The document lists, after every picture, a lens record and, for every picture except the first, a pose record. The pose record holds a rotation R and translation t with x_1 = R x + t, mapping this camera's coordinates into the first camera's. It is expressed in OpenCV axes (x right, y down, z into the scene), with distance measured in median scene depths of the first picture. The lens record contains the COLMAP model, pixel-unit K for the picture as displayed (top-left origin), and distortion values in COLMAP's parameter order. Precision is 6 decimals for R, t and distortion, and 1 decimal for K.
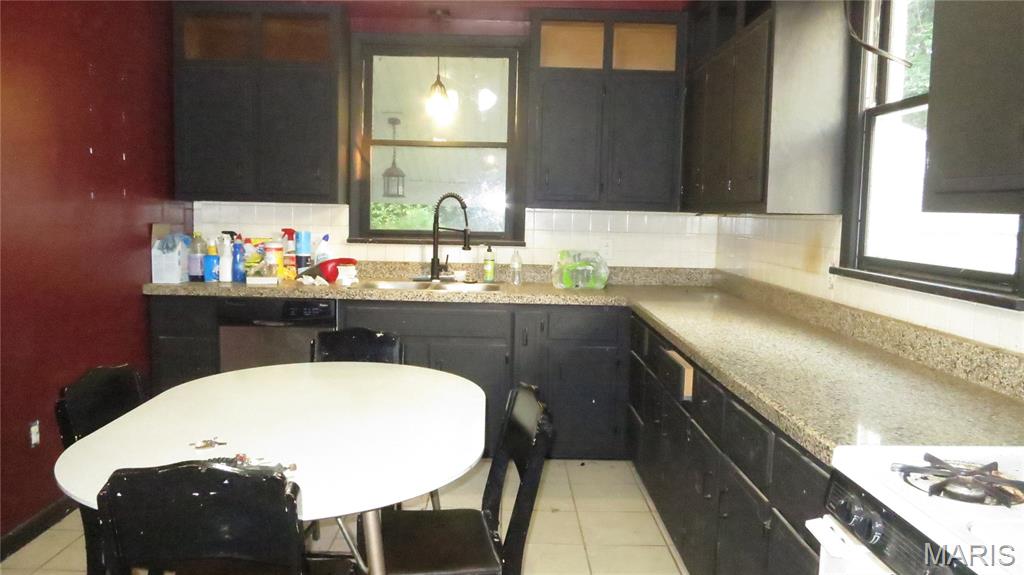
lens RADIAL K [[747.5, 0, 512.5], [0, 747.5, 285.4], [0, 0, 1]] dist [-0.031011, -0.000882]
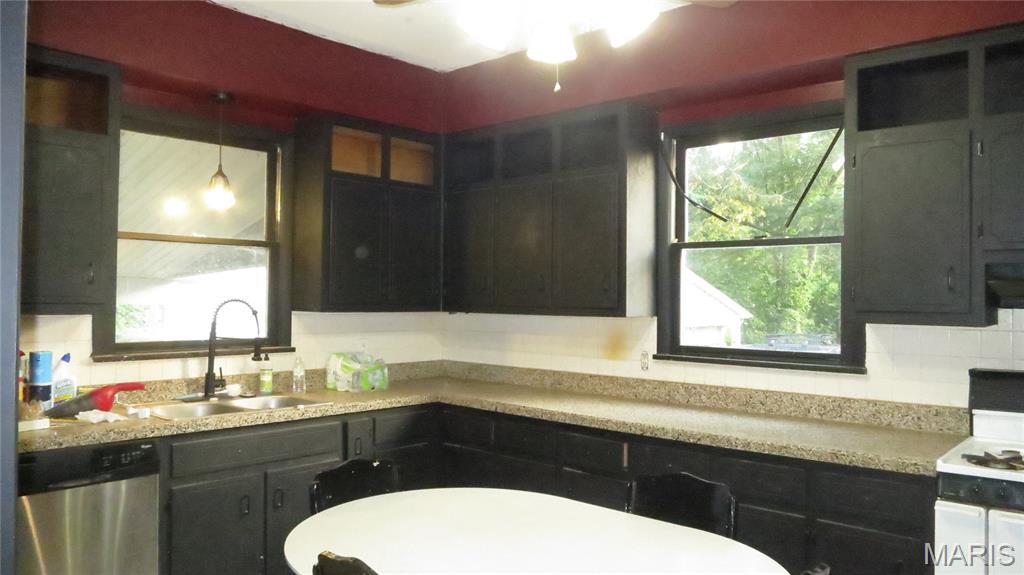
lens RADIAL K [[747.5, 0, 512.5], [0, 747.5, 285.4], [0, 0, 1]] dist [-0.031011, -0.000882]
pose [[0.677086, -0.004184, 0.735892, -0.514299], [0.077519, 0.994826, -0.065668, -0.054945], [-0.731810, 0.101508, 0.673907, 0.165625]]
